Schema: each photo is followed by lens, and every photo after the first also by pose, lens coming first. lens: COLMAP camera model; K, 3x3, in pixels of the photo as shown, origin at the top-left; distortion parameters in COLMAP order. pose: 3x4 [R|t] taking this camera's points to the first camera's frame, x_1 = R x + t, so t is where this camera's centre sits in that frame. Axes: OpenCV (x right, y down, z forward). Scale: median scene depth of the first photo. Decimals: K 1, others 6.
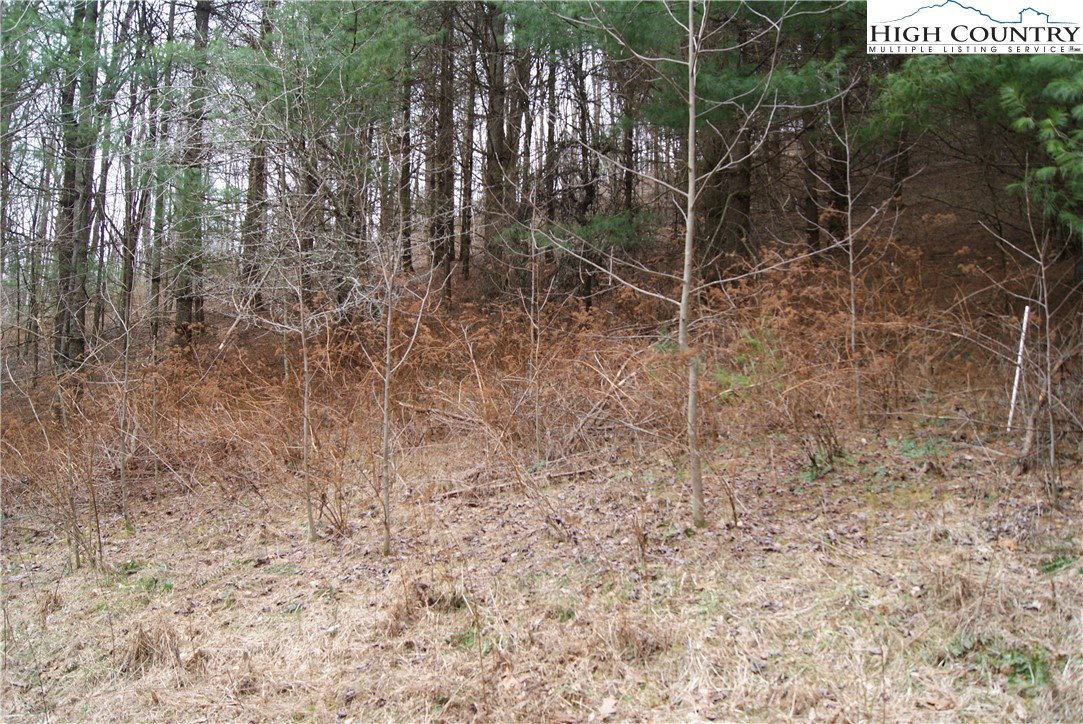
lens RADIAL K [[853.2, 0, 517.3], [0, 853.2, 360.8], [0, 0, 1]] dist [-0.064341, 0.002084]
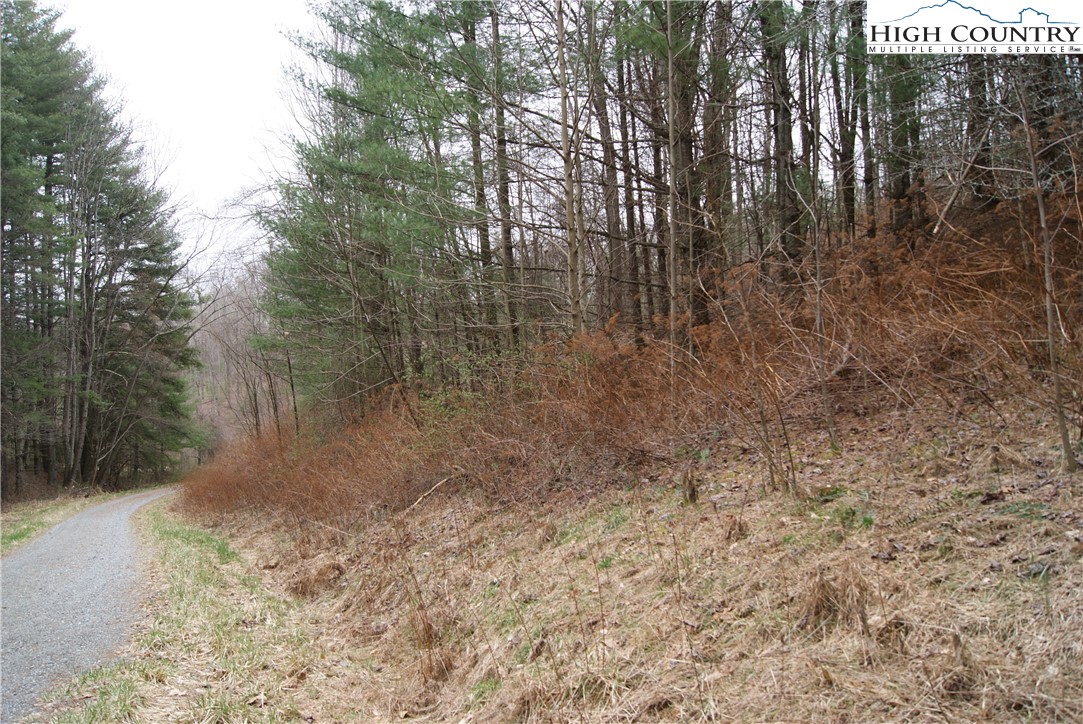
lens RADIAL K [[853.2, 0, 517.3], [0, 853.2, 360.8], [0, 0, 1]] dist [-0.064341, 0.002084]
pose [[0.674445, -0.040374, -0.737220, -0.047087], [0.110453, 0.992785, 0.046678, 0.045977], [0.730016, -0.112910, 0.674038, 0.248754]]
